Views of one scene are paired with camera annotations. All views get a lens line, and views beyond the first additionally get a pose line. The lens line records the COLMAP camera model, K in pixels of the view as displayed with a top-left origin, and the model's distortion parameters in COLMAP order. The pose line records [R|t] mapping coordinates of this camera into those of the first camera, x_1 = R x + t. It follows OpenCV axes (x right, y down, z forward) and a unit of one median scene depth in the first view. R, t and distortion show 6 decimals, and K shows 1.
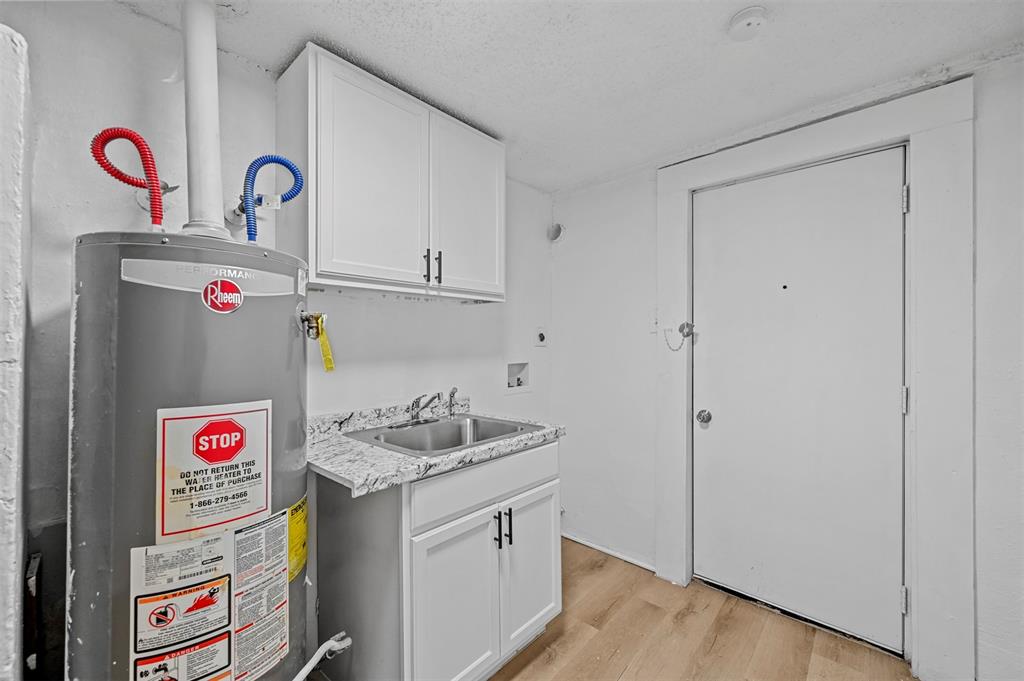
lens RADIAL K [[404.9, 0, 514.9], [0, 404.9, 339.6], [0, 0, 1]] dist [-0.002060, -0.000294]
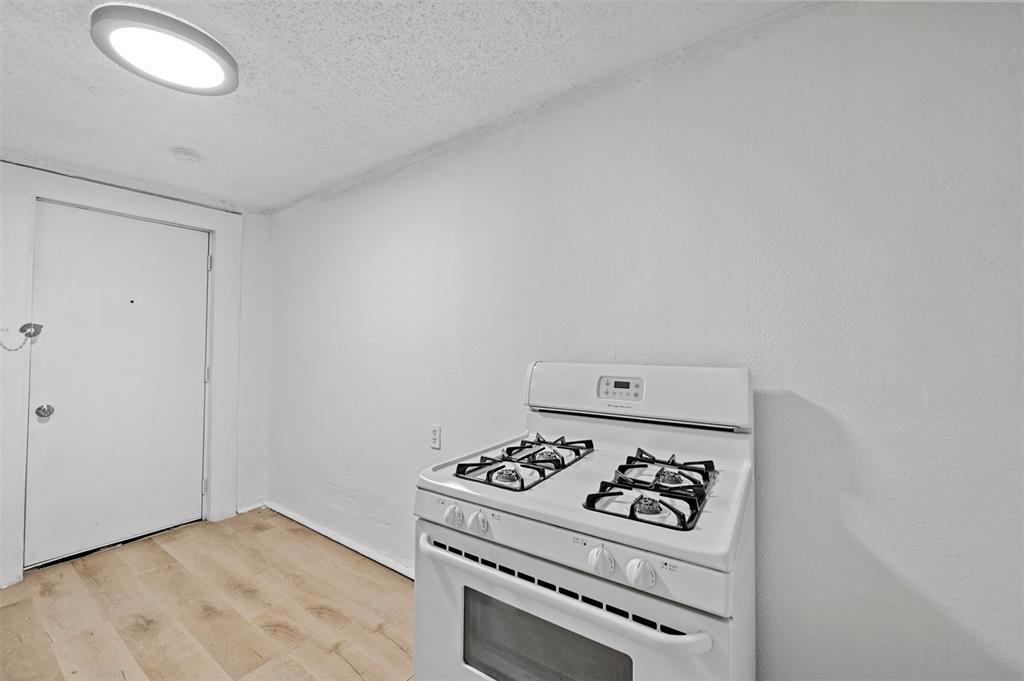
lens RADIAL K [[404.9, 0, 514.4], [0, 404.9, 337.5], [0, 0, 1]] dist [-0.002060, -0.000294]
pose [[-0.120526, 0.008085, 0.992677, -0.818616], [-0.011046, 0.999894, -0.009485, -0.009557], [-0.992649, -0.012108, -0.120424, -0.117848]]
